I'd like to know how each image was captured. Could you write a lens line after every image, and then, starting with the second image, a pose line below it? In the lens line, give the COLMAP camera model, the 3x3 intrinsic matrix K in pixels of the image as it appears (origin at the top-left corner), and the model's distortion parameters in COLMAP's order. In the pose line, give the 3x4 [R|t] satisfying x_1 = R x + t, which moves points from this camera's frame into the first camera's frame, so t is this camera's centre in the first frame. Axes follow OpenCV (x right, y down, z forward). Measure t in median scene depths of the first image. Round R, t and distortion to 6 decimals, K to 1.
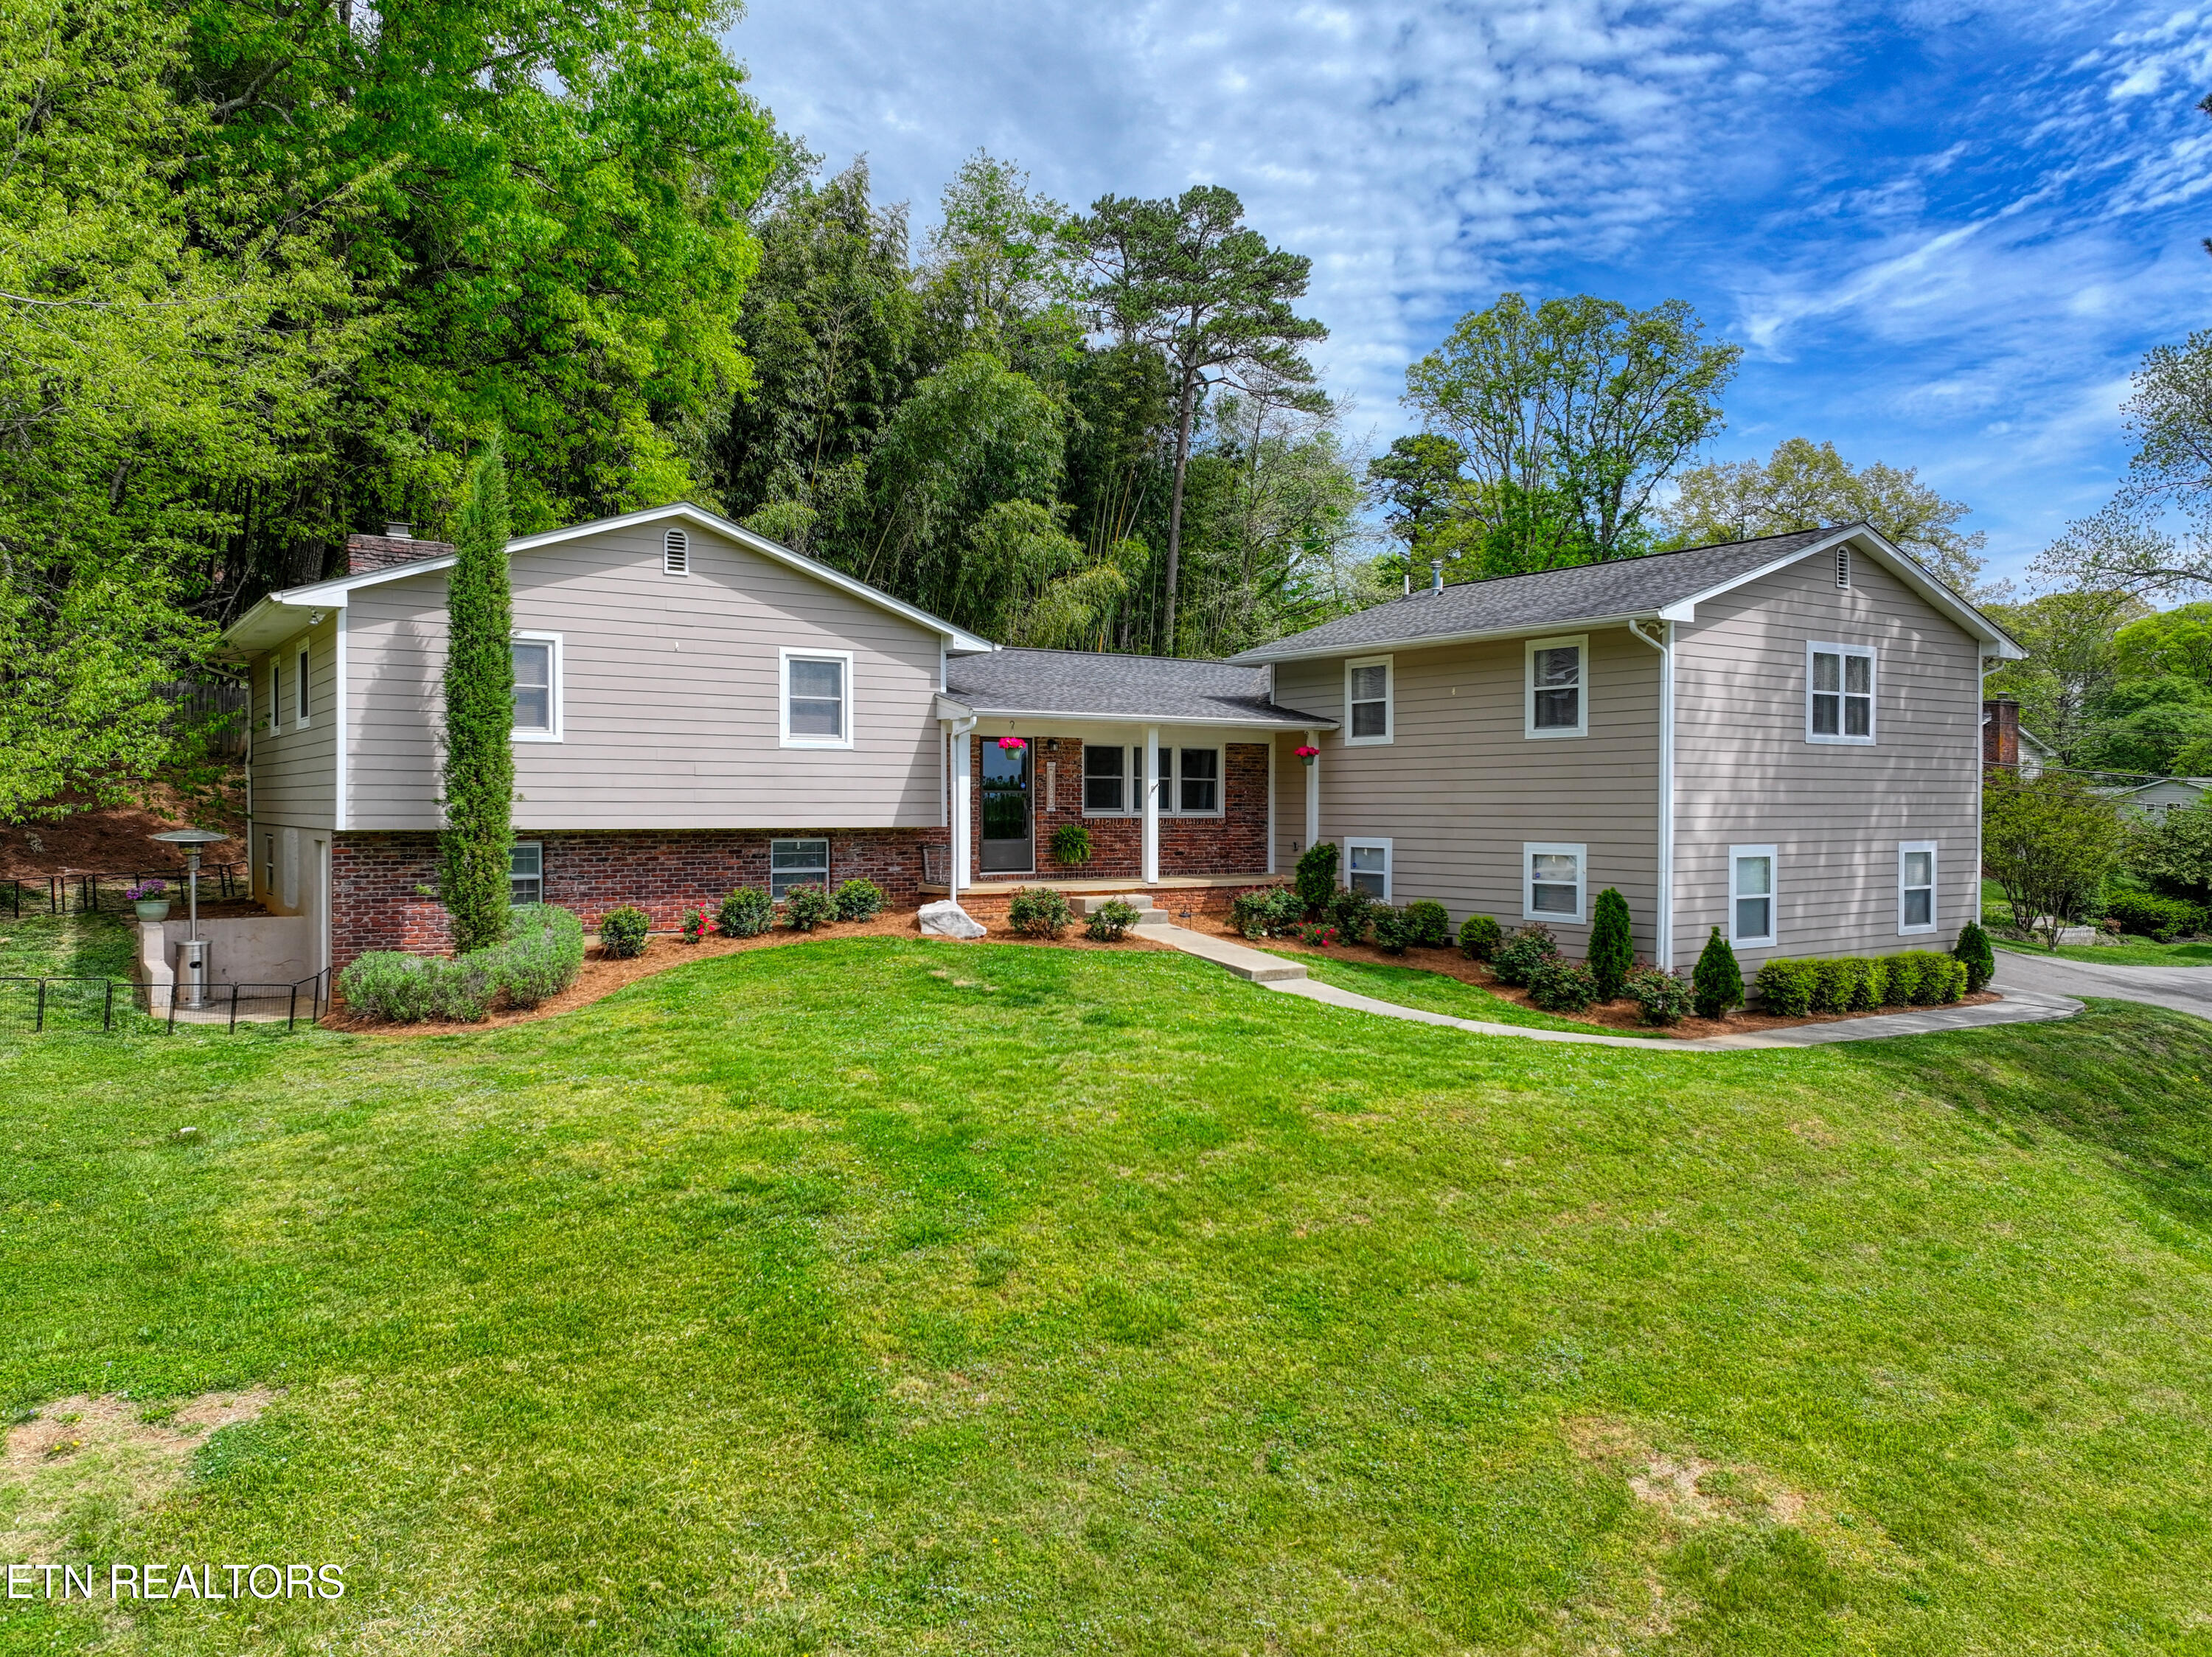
lens RADIAL K [[1599.5, 0, 1114.3], [0, 1599.5, 833.7], [0, 0, 1]] dist [0.002555, 0.015342]
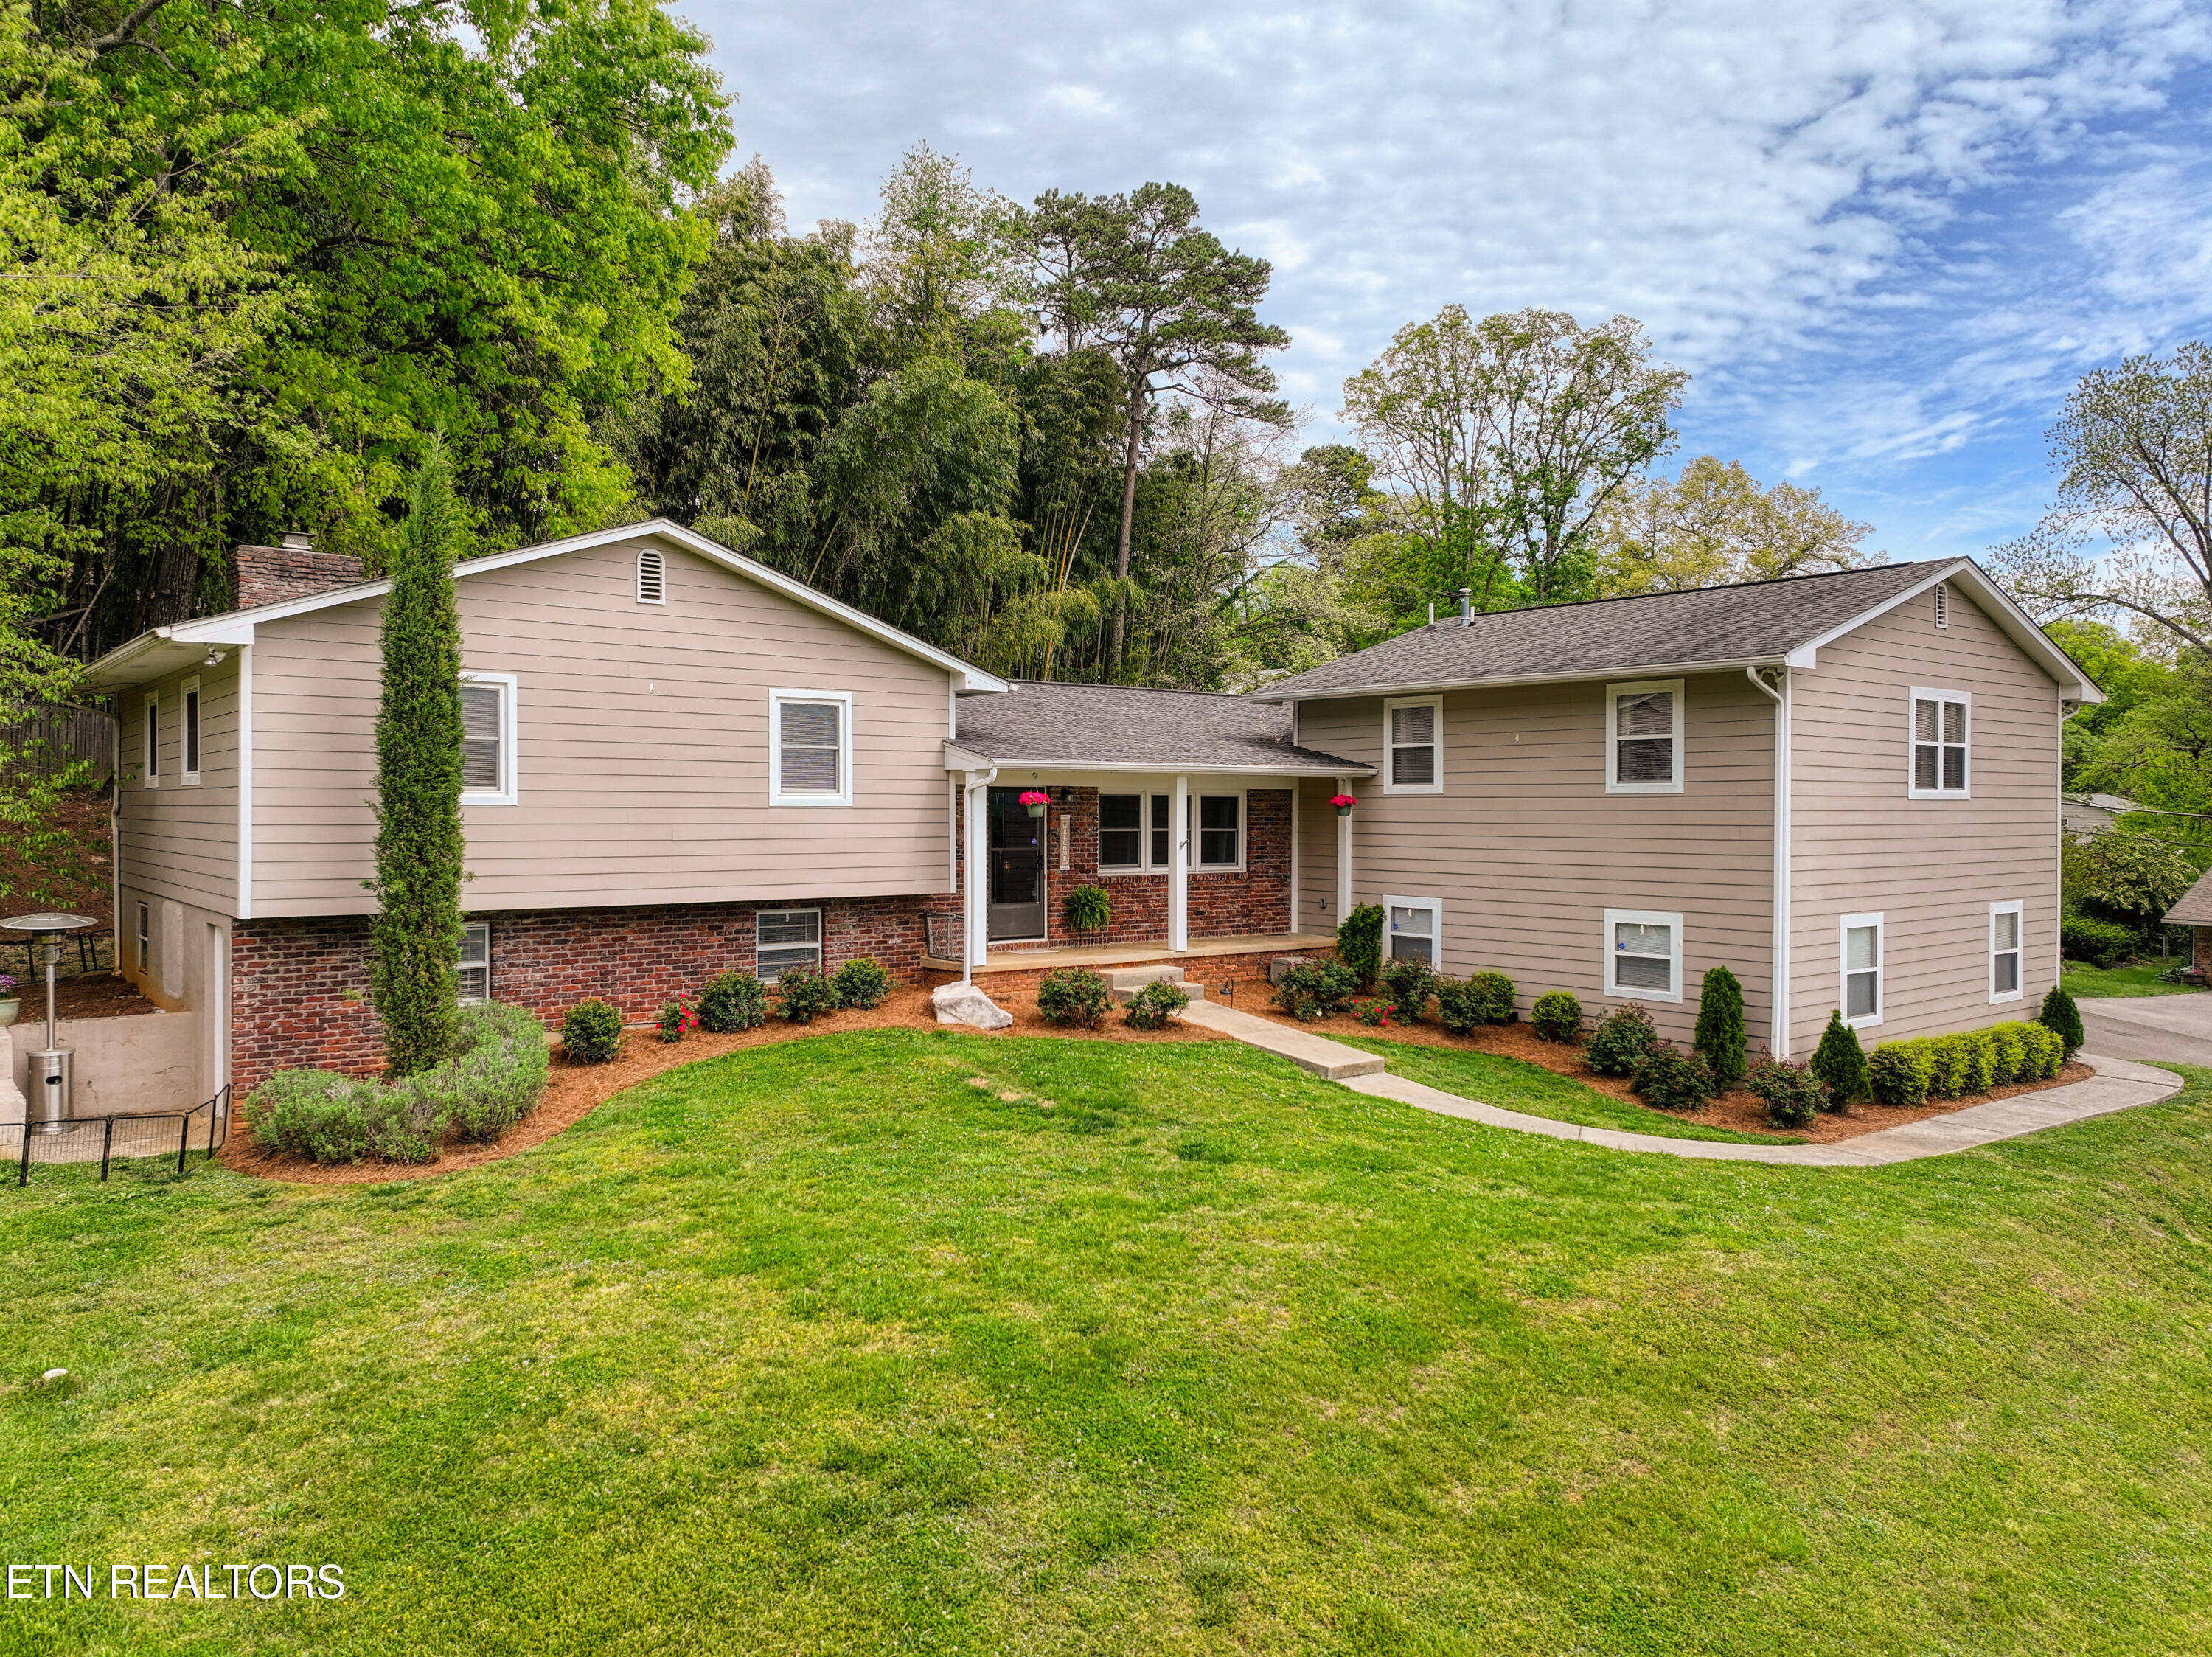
lens RADIAL K [[1599.5, 0, 1120.5], [0, 1599.5, 830.2], [0, 0, 1]] dist [0.002555, 0.015342]
pose [[0.997287, -0.000624, 0.073605, -0.083129], [0.001044, 0.999983, -0.005668, -0.034943], [-0.073600, 0.005730, 0.997271, 0.130170]]
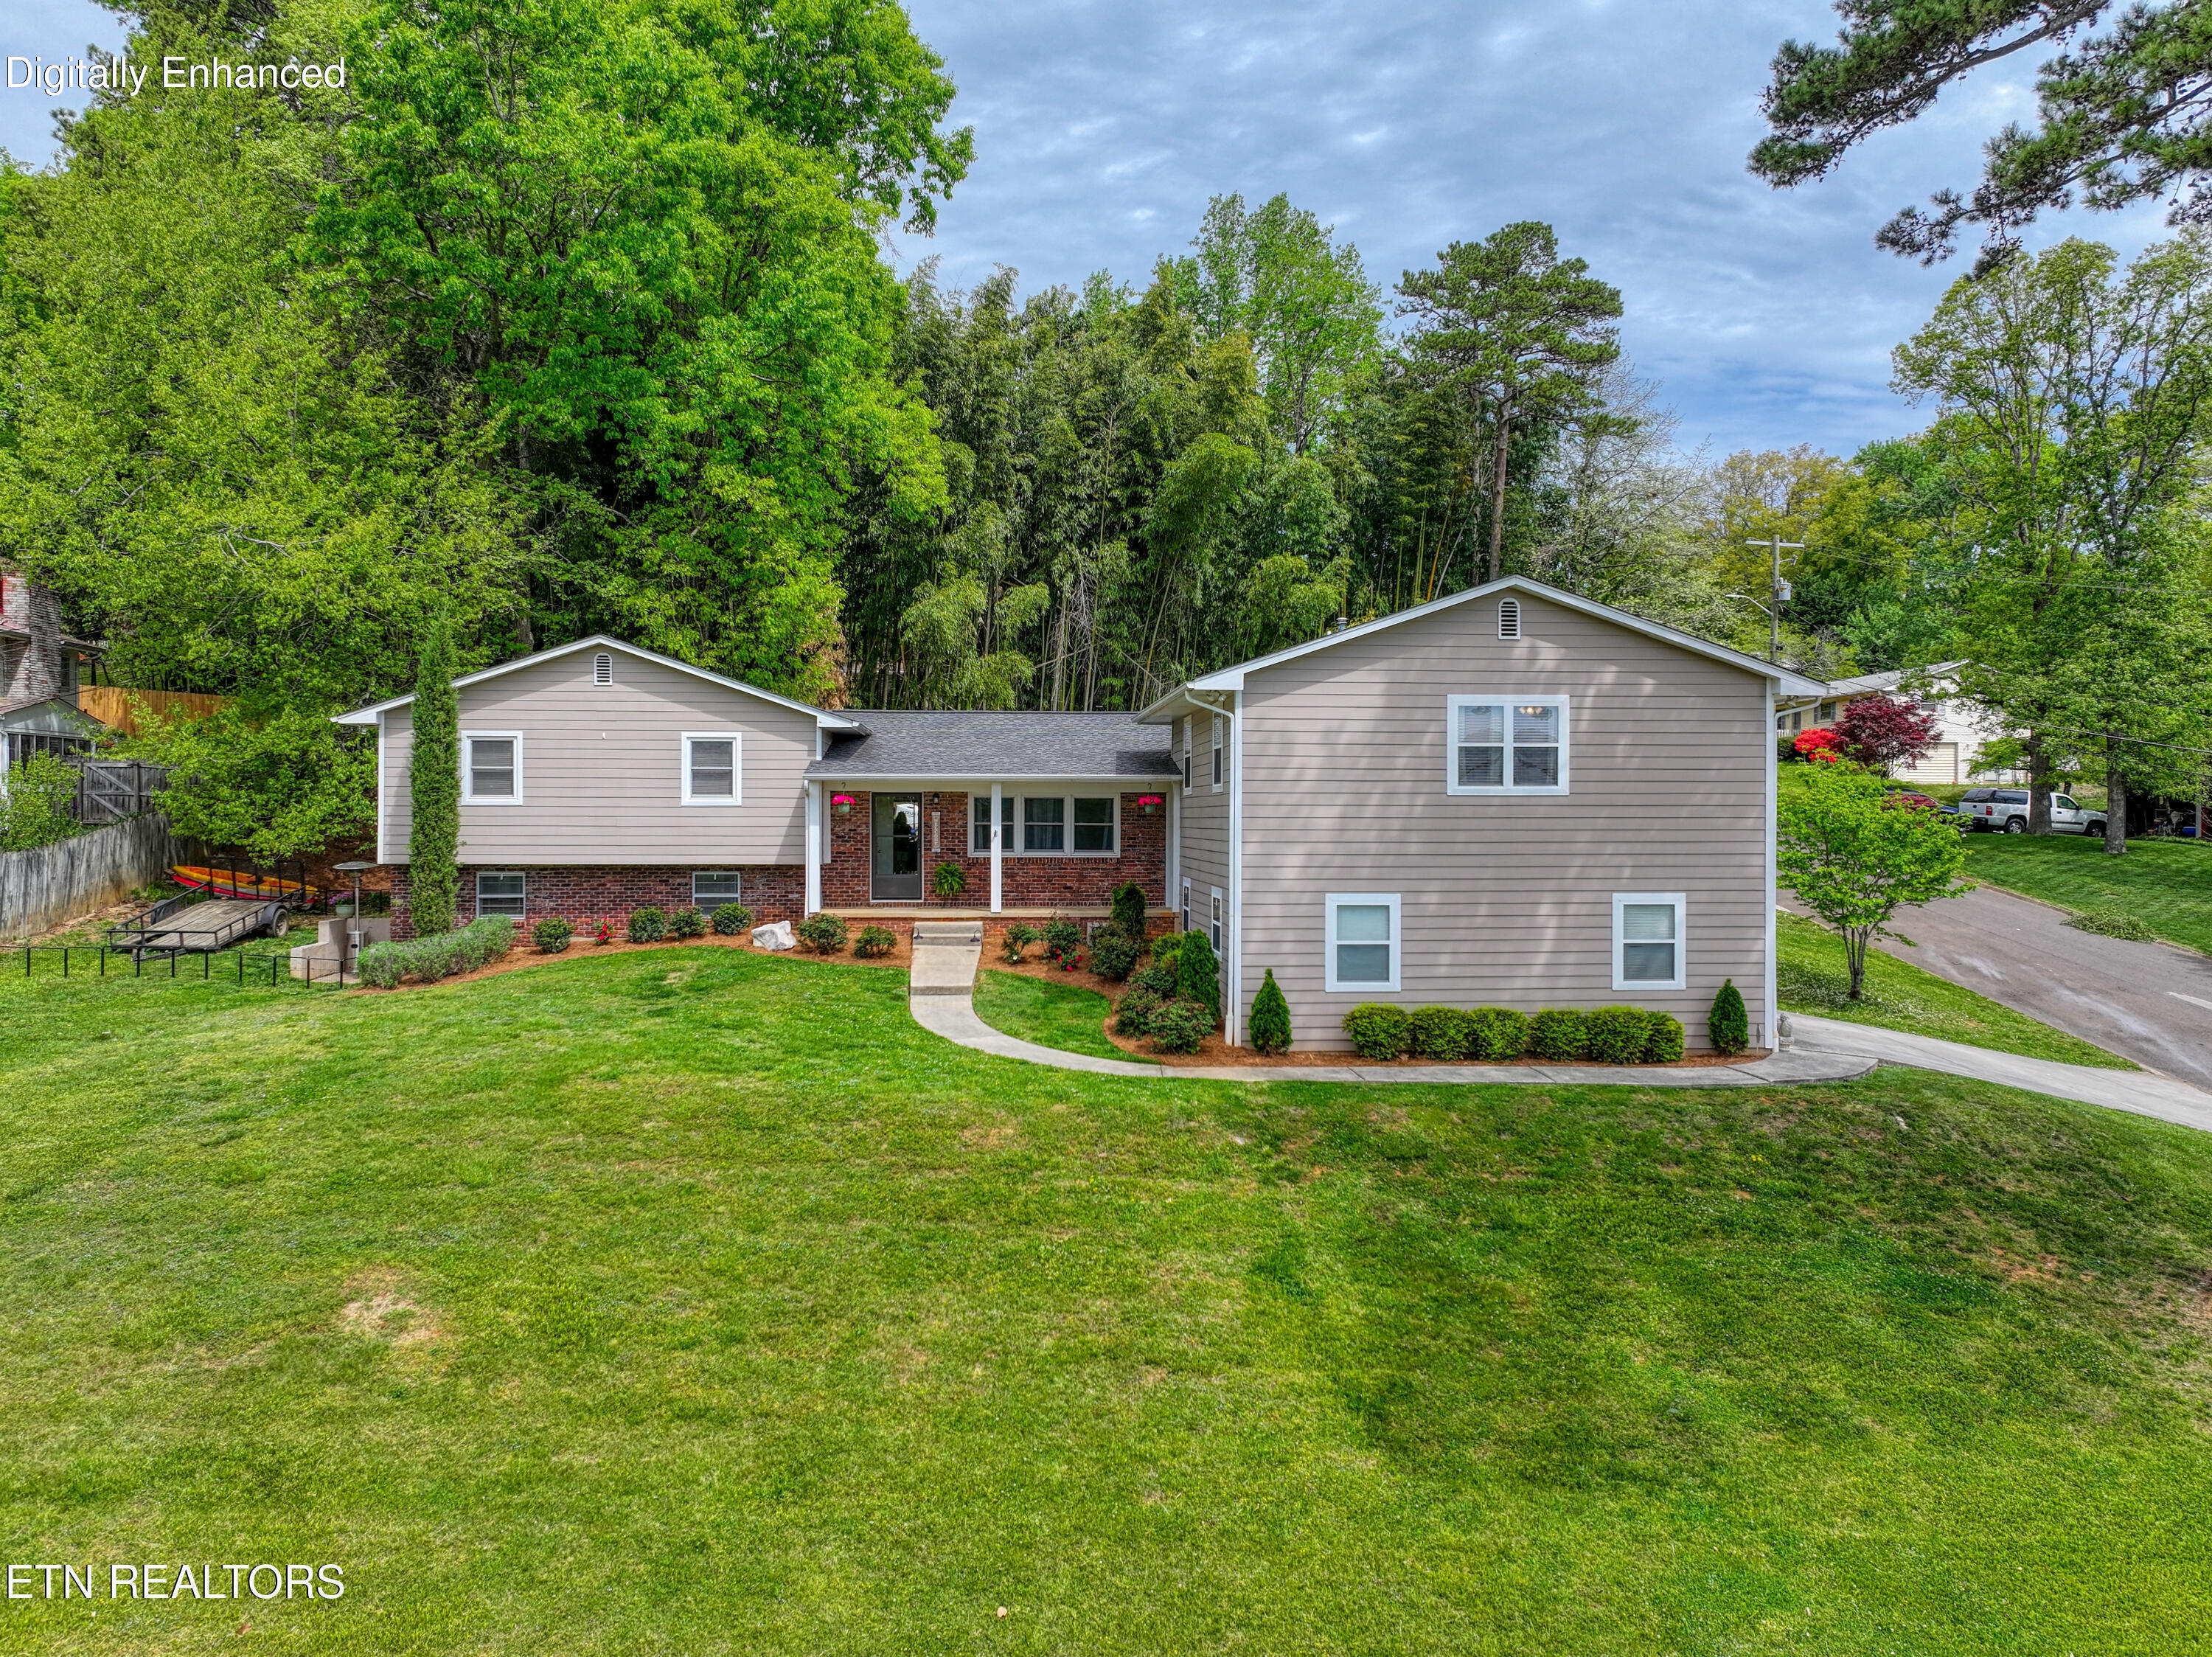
lens RADIAL K [[1599.5, 0, 1108.2], [0, 1599.5, 818.1], [0, 0, 1]] dist [0.002555, 0.015342]
pose [[0.859033, 0.000204, -0.511920, 0.790524], [-0.009632, 0.999829, -0.015764, -0.024272], [0.511829, 0.018472, 0.858888, 0.008807]]
